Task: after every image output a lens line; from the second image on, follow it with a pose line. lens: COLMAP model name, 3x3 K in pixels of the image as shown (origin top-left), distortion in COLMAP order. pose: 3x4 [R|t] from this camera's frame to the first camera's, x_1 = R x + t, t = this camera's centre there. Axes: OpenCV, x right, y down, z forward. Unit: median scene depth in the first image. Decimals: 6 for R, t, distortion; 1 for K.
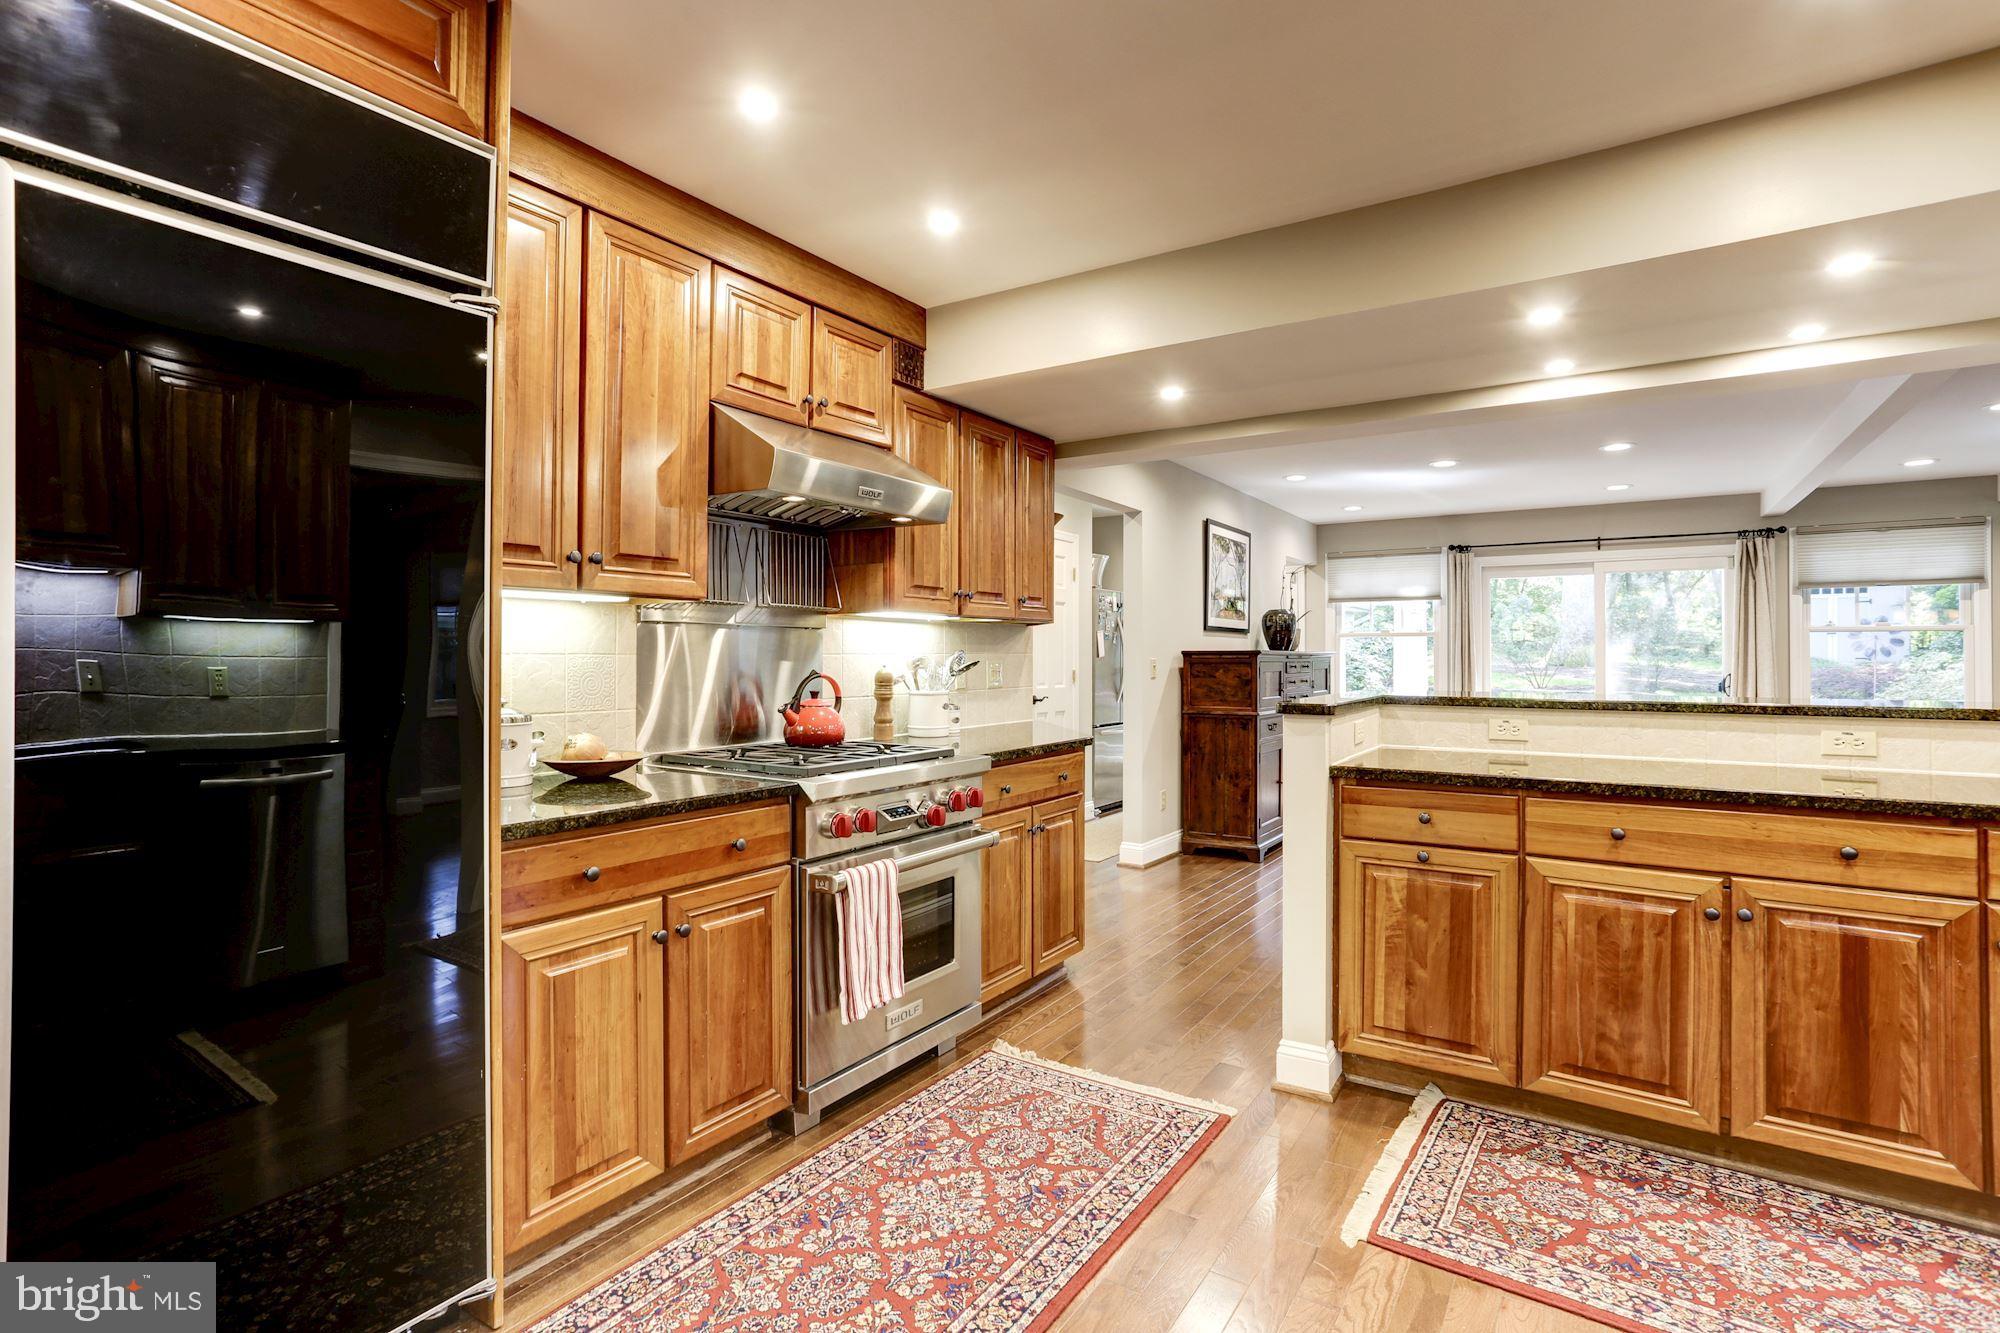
lens RADIAL K [[960.8, 0, 989.1], [0, 960.8, 653.4], [0, 0, 1]] dist [-0.025378, 0.014636]
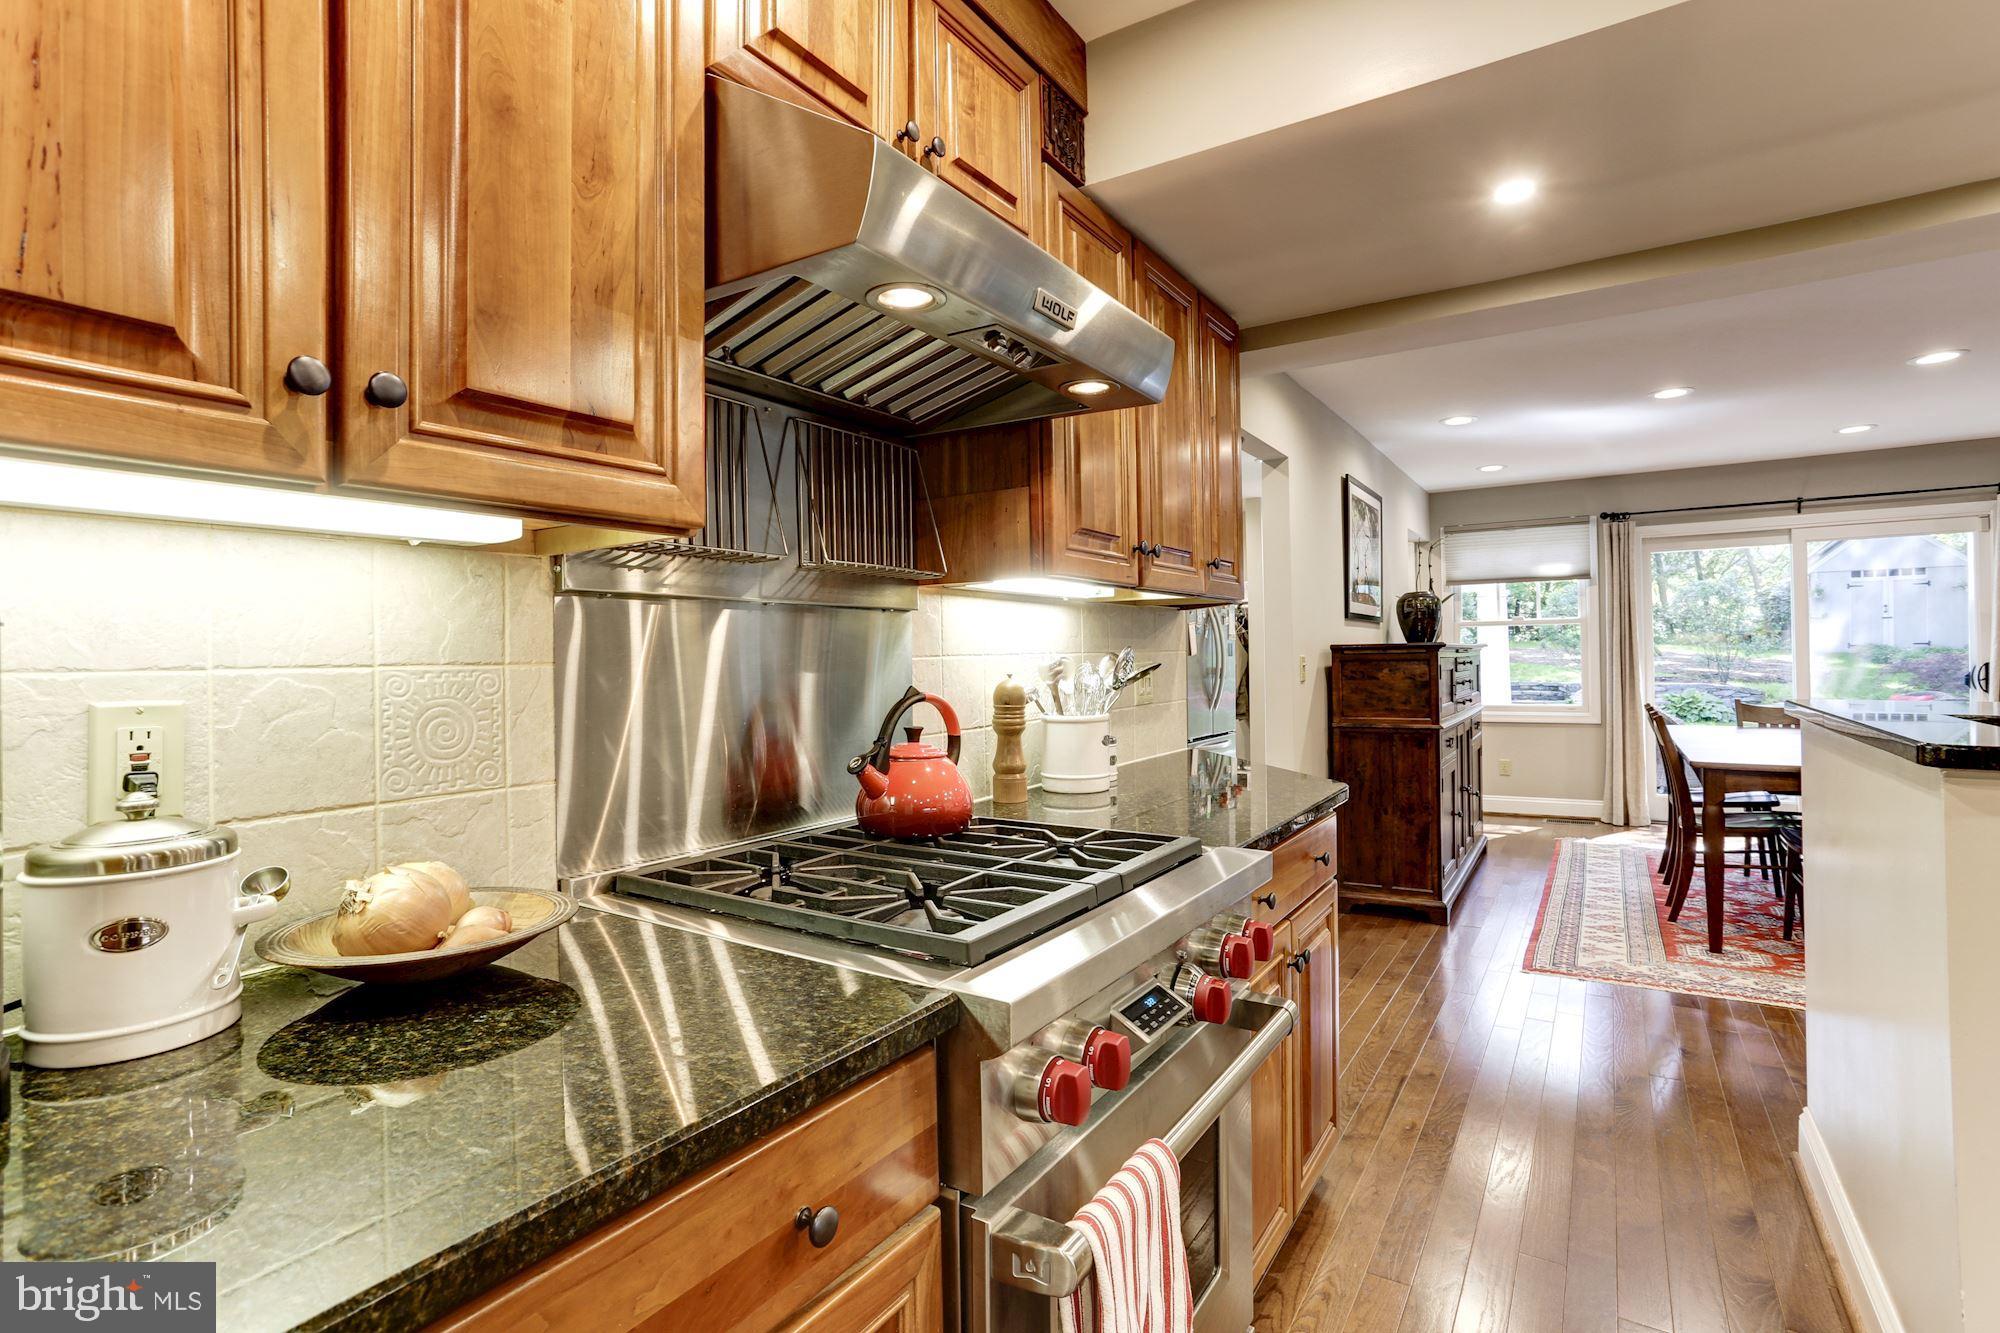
lens RADIAL K [[960.8, 0, 995.9], [0, 960.8, 653.9], [0, 0, 1]] dist [-0.025378, 0.014636]
pose [[0.999777, -0.016077, 0.013724, -0.167769], [0.016070, 0.999871, 0.000624, -0.000375], [-0.013733, -0.000404, 0.999906, 0.557598]]
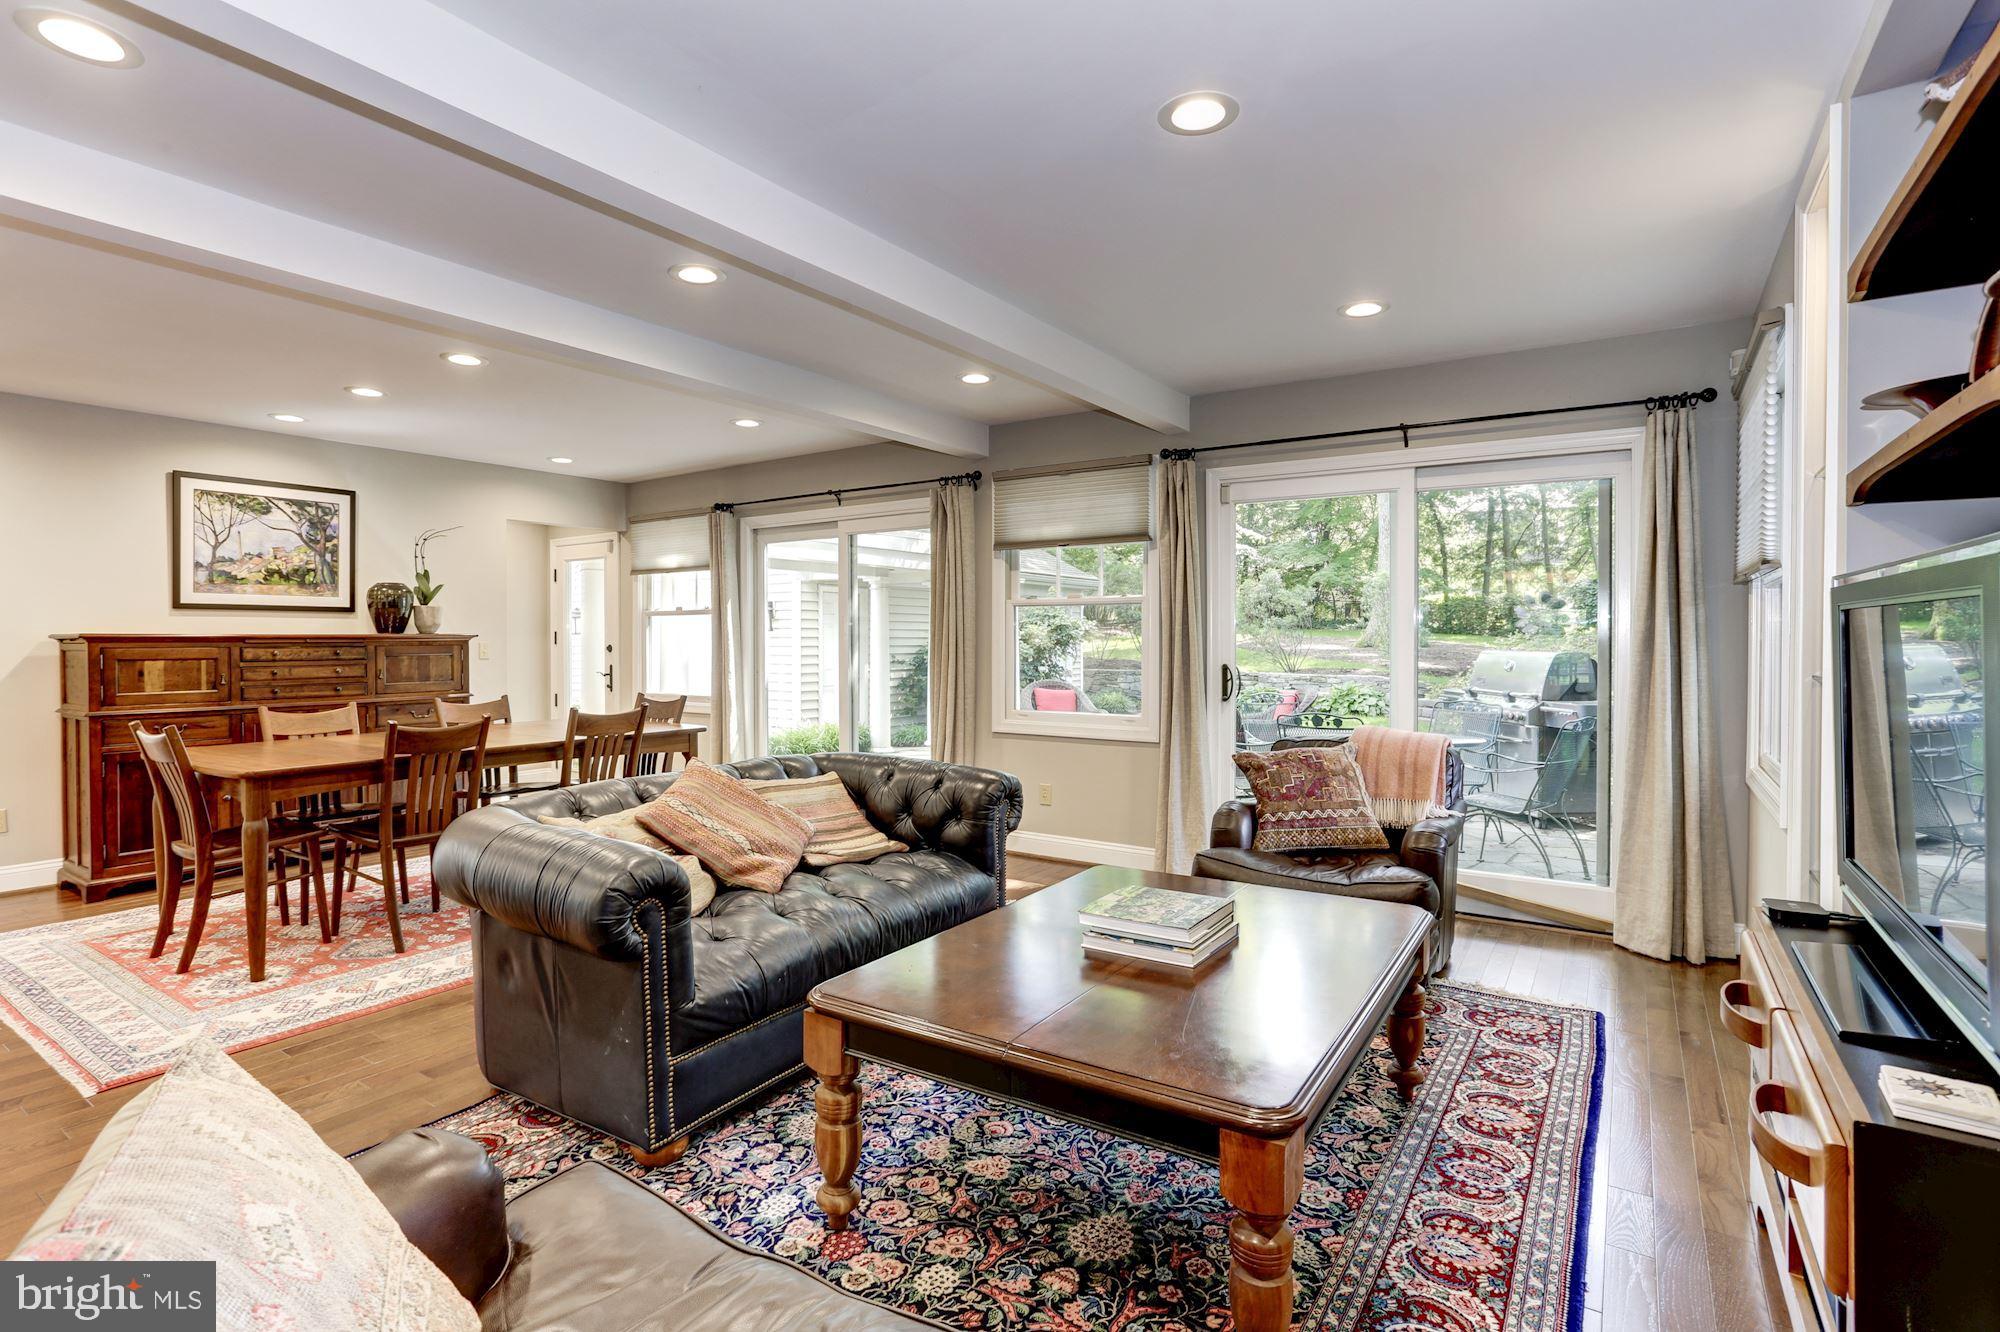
lens RADIAL K [[960.8, 0, 997.8], [0, 960.8, 645.9], [0, 0, 1]] dist [-0.025378, 0.014636]
pose [[0.999977, -0.006484, -0.002177, 2.202481], [0.006525, 0.999791, 0.019400, -0.015613], [0.002050, -0.019414, 0.999809, 0.518752]]
